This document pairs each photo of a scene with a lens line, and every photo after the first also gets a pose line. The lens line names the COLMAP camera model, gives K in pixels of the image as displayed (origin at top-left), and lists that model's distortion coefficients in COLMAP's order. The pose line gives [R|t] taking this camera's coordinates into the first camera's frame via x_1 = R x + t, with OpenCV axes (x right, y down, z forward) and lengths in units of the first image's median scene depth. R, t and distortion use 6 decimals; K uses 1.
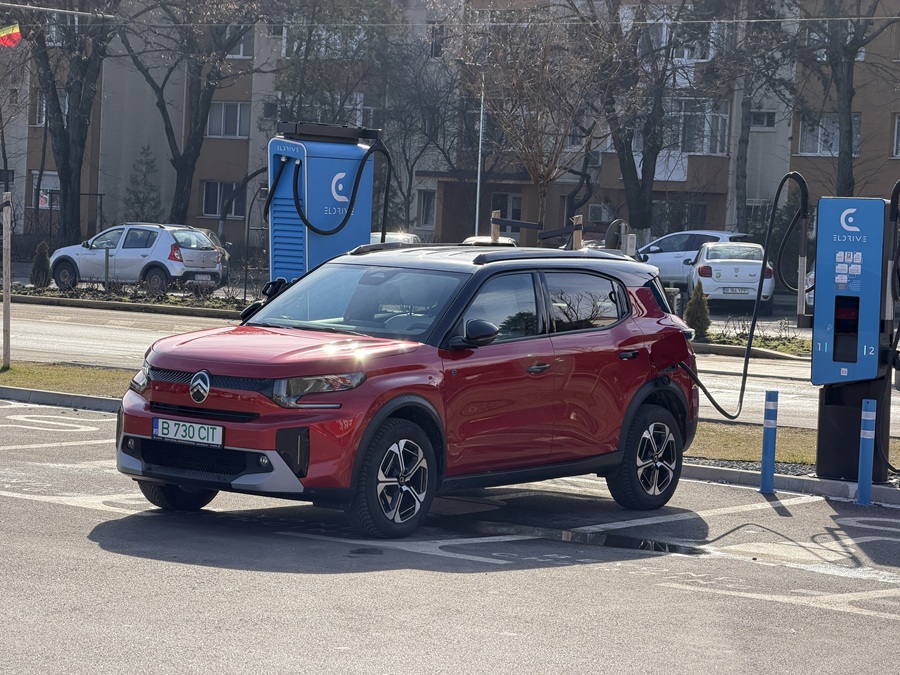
lens RADIAL K [[2712.0, 0, 450.0], [0, 2712.0, 337.5], [0, 0, 1]] dist [0.094465, 0.224174]
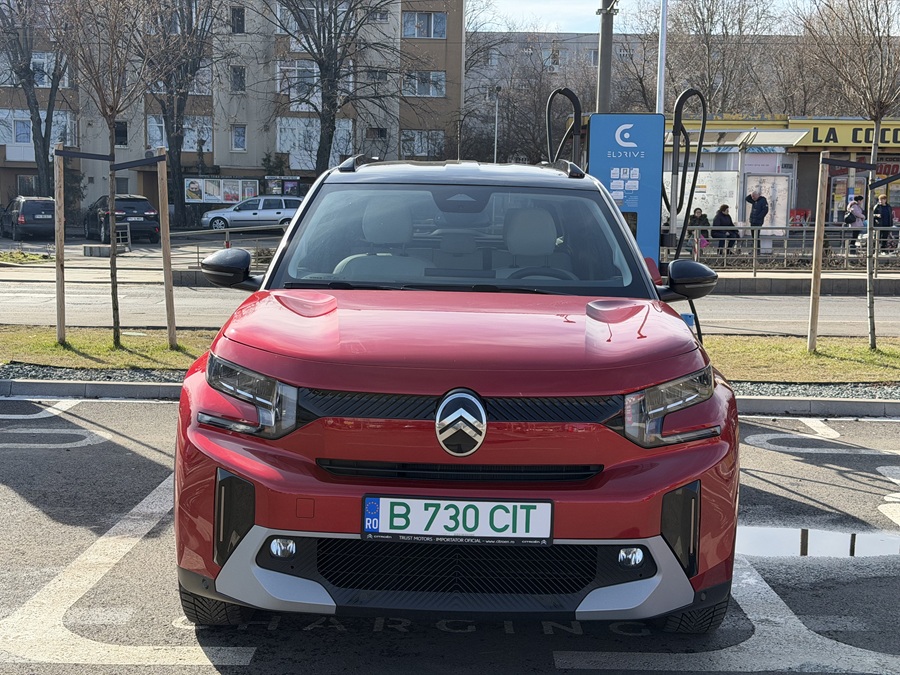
lens RADIAL K [[1242.4, 0, 450.0], [0, 1242.4, 337.5], [0, 0, 1]] dist [0.022813, 0.031807]
pose [[0.801841, -0.092307, 0.590364, -0.192172], [0.044307, 0.994461, 0.095310, -0.016414], [-0.595892, -0.050266, 0.801490, 0.692749]]
